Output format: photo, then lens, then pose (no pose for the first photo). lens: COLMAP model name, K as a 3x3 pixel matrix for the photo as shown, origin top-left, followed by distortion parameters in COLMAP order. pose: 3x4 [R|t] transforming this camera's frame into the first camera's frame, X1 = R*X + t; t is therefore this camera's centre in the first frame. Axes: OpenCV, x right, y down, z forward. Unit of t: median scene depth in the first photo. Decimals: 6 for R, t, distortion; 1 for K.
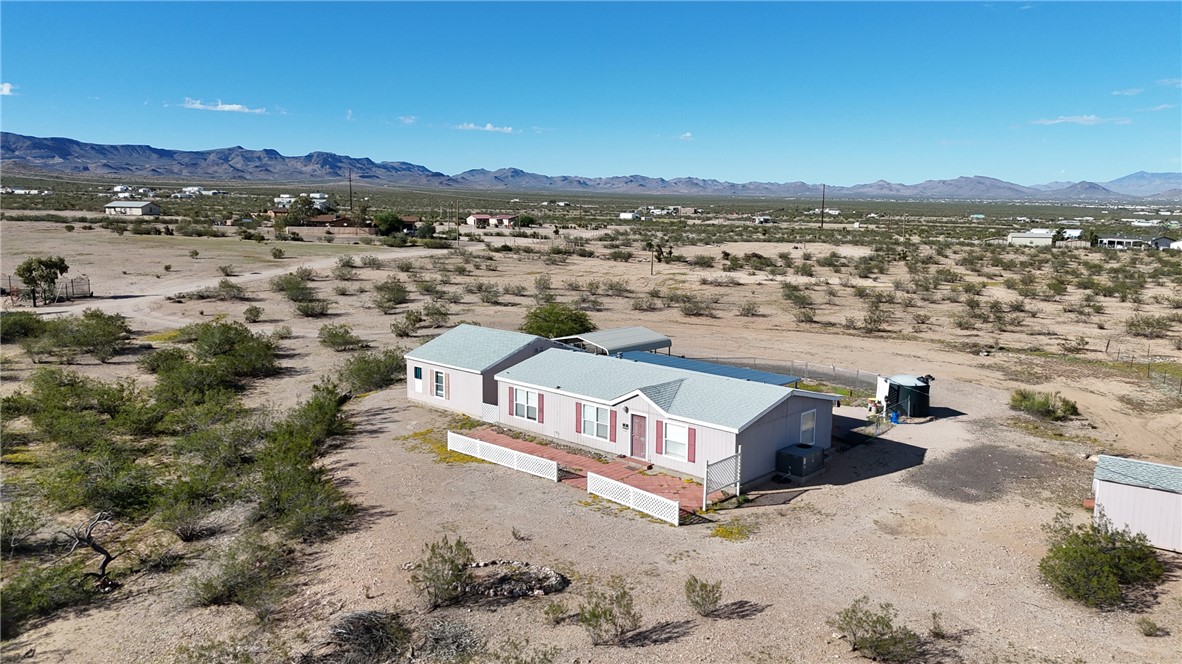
lens RADIAL K [[857.8, 0, 591.0], [0, 857.8, 332.0], [0, 0, 1]] dist [0.100255, -0.094199]
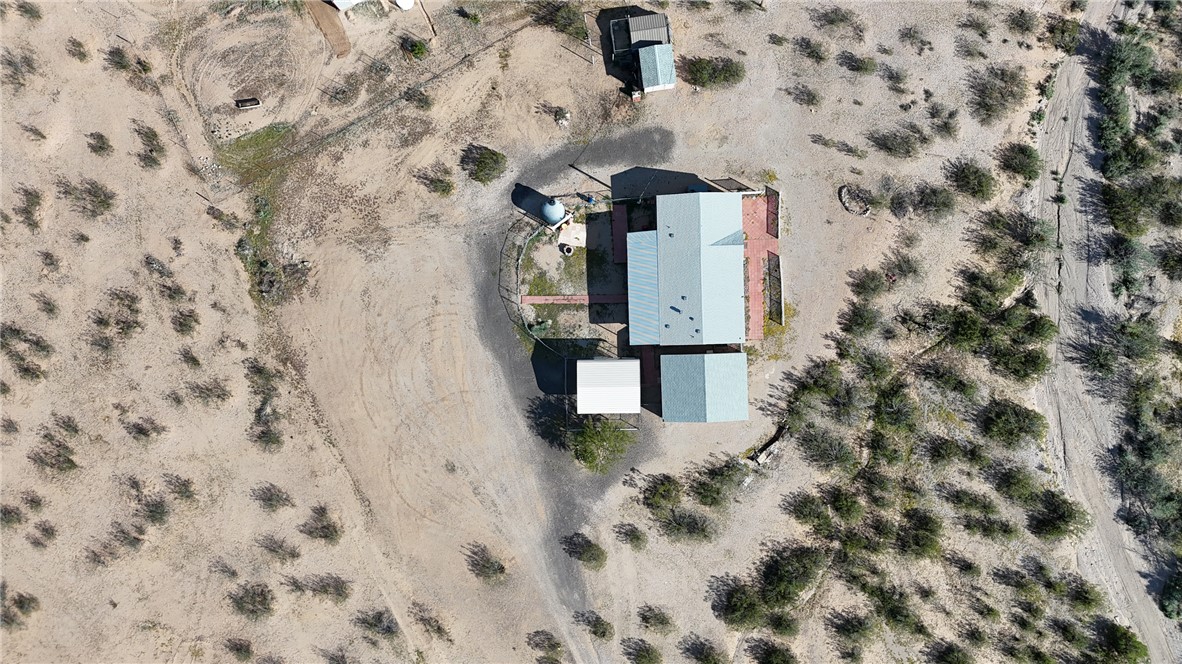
lens RADIAL K [[857.8, 0, 591.0], [0, 857.8, 332.0], [0, 0, 1]] dist [0.100255, -0.094199]
pose [[-0.698297, -0.715806, 0.001402, 0.152167], [0.133888, -0.128689, 0.982605, -2.014883], [-0.703175, 0.686338, 0.185701, 0.933314]]
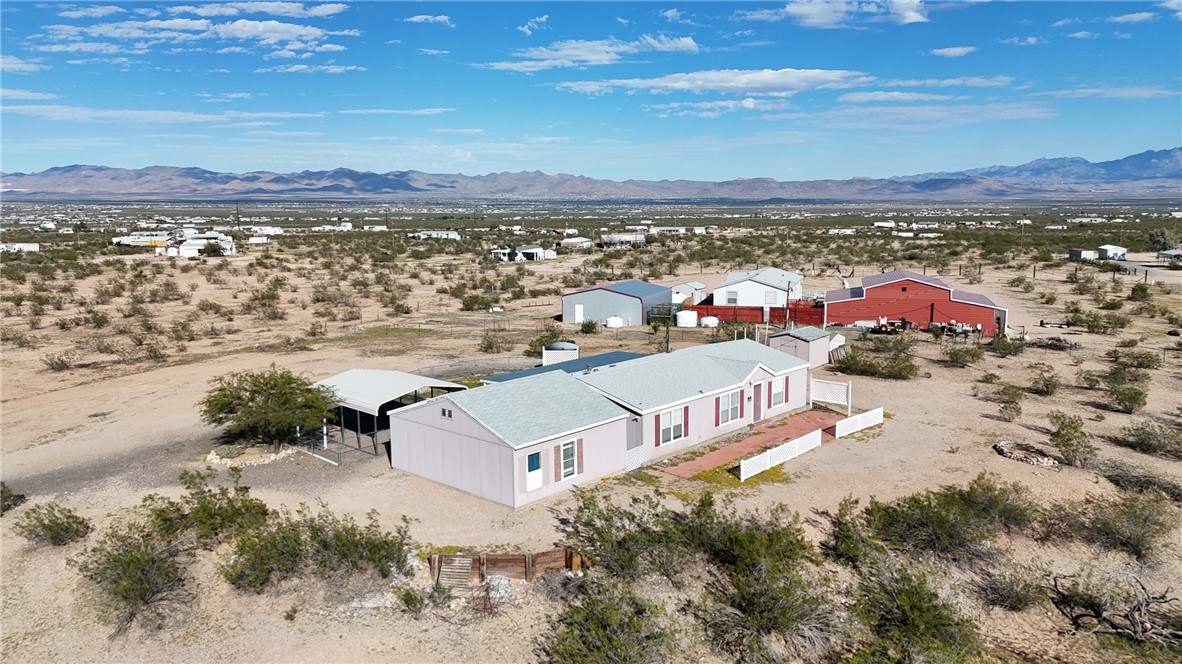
lens RADIAL K [[871.8, 0, 591.0], [0, 871.8, 332.0], [0, 0, 1]] dist [0.040277, -0.009102]
pose [[0.005593, -0.159551, 0.987174, -1.028032], [0.163168, 0.974105, 0.156514, -0.181937], [-0.986582, 0.160199, 0.031482, 1.085514]]
